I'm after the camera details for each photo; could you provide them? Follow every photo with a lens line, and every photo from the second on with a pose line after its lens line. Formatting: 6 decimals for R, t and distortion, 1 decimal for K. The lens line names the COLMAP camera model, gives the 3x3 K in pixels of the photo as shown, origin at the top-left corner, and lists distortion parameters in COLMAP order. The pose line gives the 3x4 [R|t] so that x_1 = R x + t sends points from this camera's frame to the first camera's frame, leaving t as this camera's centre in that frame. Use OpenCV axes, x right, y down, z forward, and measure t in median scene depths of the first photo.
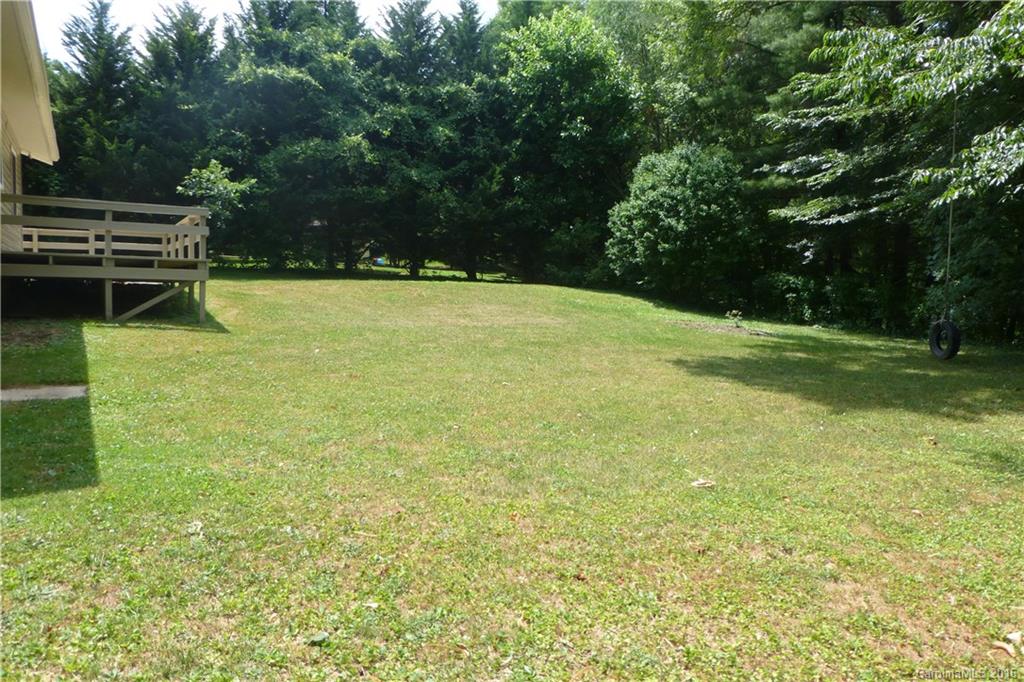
lens RADIAL K [[751.5, 0, 512.6], [0, 751.5, 337.7], [0, 0, 1]] dist [-0.006018, 0.002089]
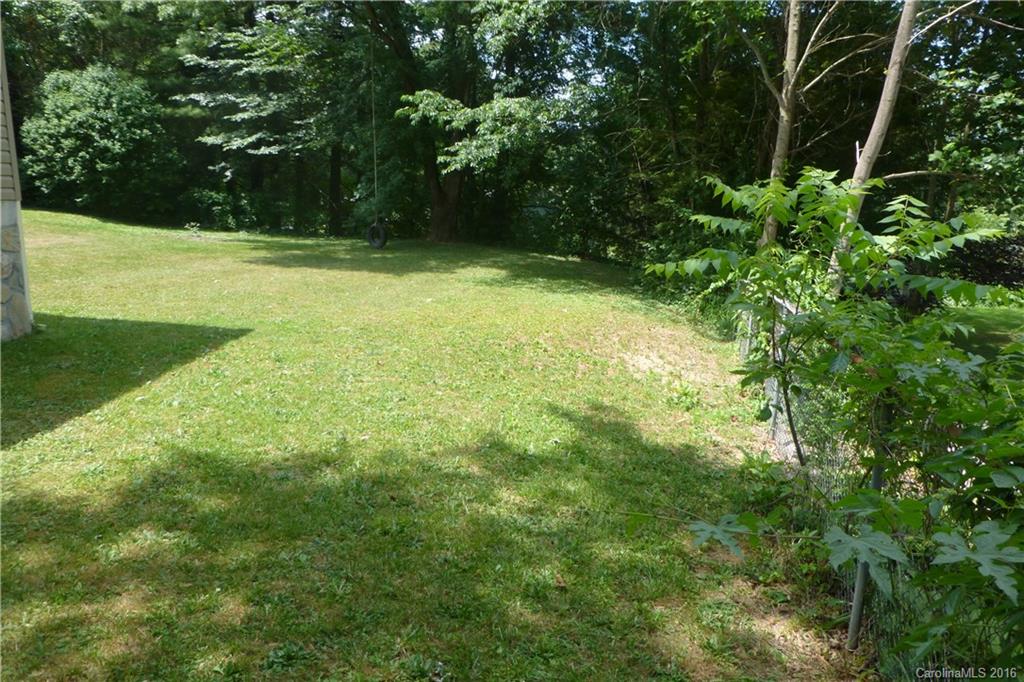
lens RADIAL K [[751.5, 0, 511.0], [0, 751.5, 341.6], [0, 0, 1]] dist [-0.006018, 0.002089]
pose [[0.619341, -0.166275, 0.767313, -0.308500], [0.062250, 0.984640, 0.163124, -0.011563], [-0.782650, -0.053264, 0.620179, -0.150837]]
